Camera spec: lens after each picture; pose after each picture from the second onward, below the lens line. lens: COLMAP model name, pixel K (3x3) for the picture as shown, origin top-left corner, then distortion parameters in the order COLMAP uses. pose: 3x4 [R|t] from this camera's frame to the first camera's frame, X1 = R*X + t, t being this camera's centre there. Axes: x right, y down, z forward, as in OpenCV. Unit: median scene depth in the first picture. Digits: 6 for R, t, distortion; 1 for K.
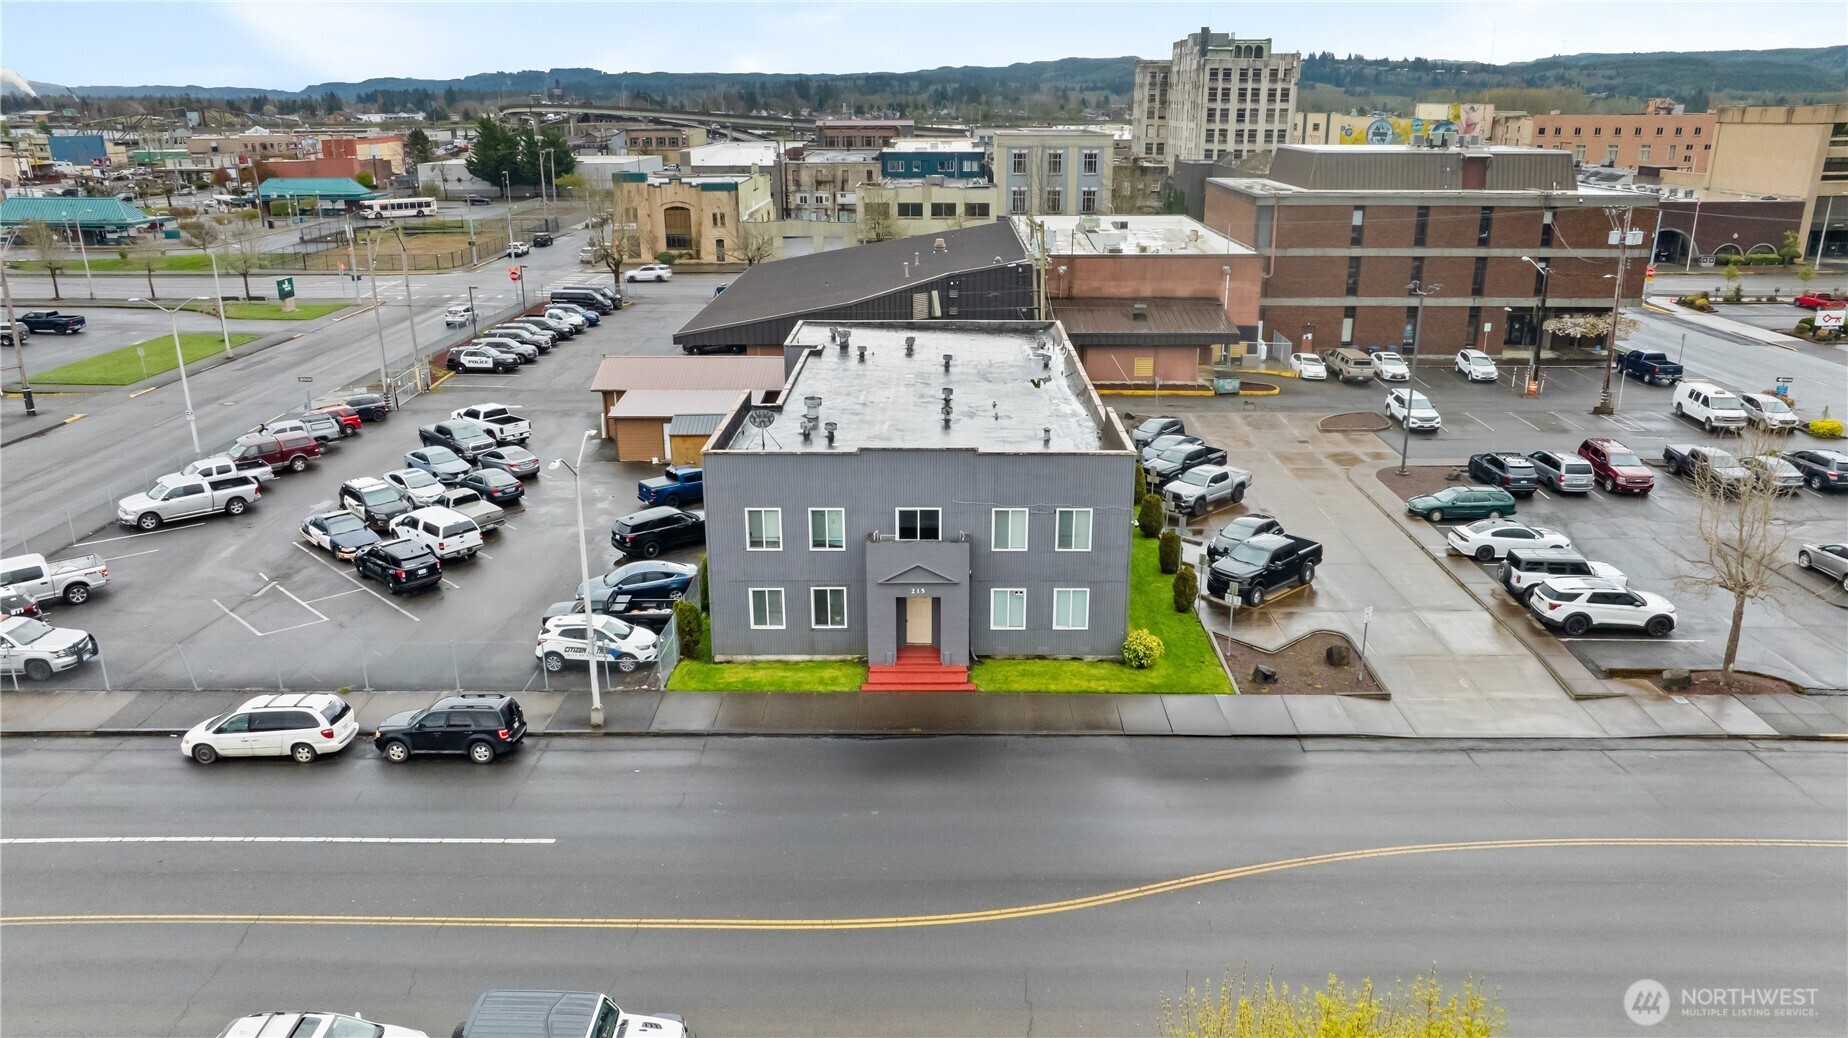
lens RADIAL K [[1270.1, 0, 924.0], [0, 1270.1, 519.0], [0, 0, 1]] dist [-0.001810, -0.009881]
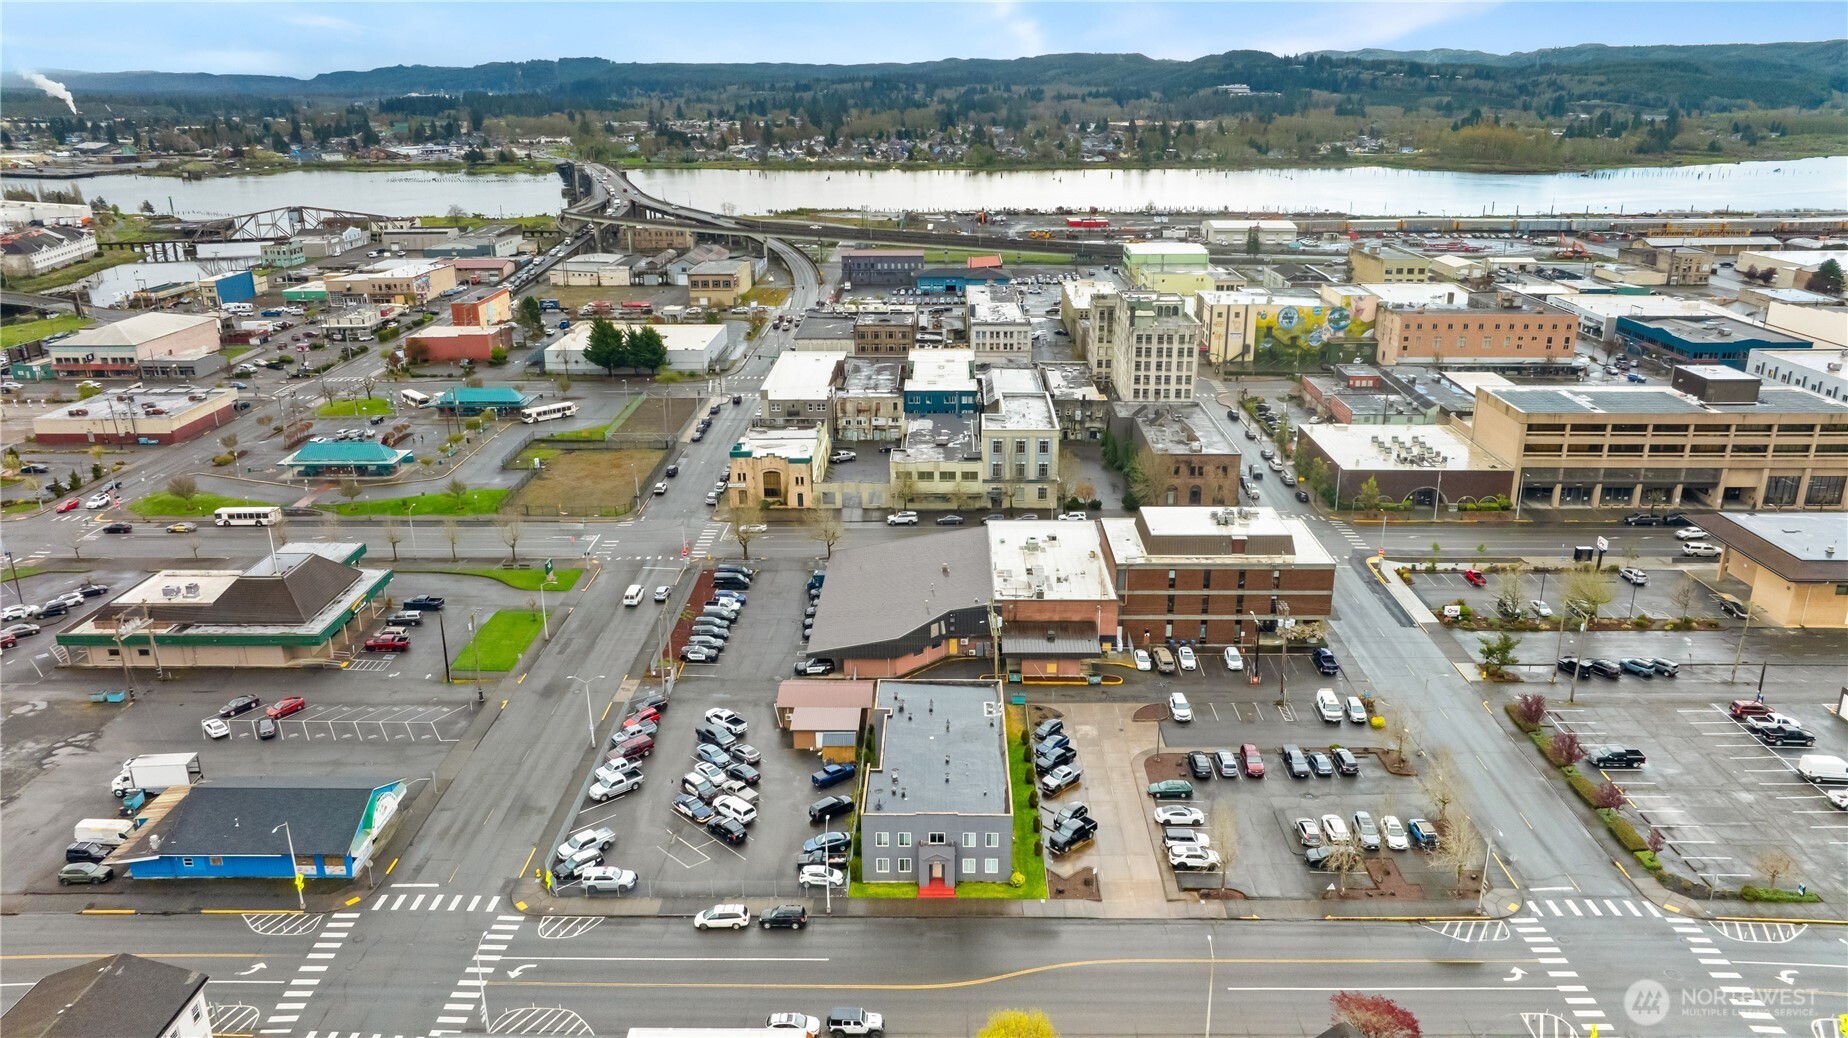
lens RADIAL K [[1270.1, 0, 924.0], [0, 1270.1, 519.0], [0, 0, 1]] dist [-0.001810, -0.009881]
pose [[0.999985, -0.001397, -0.005268, -0.011734], [0.001476, 0.999885, 0.015086, -0.506959], [0.005247, -0.015093, 0.999872, -1.230026]]
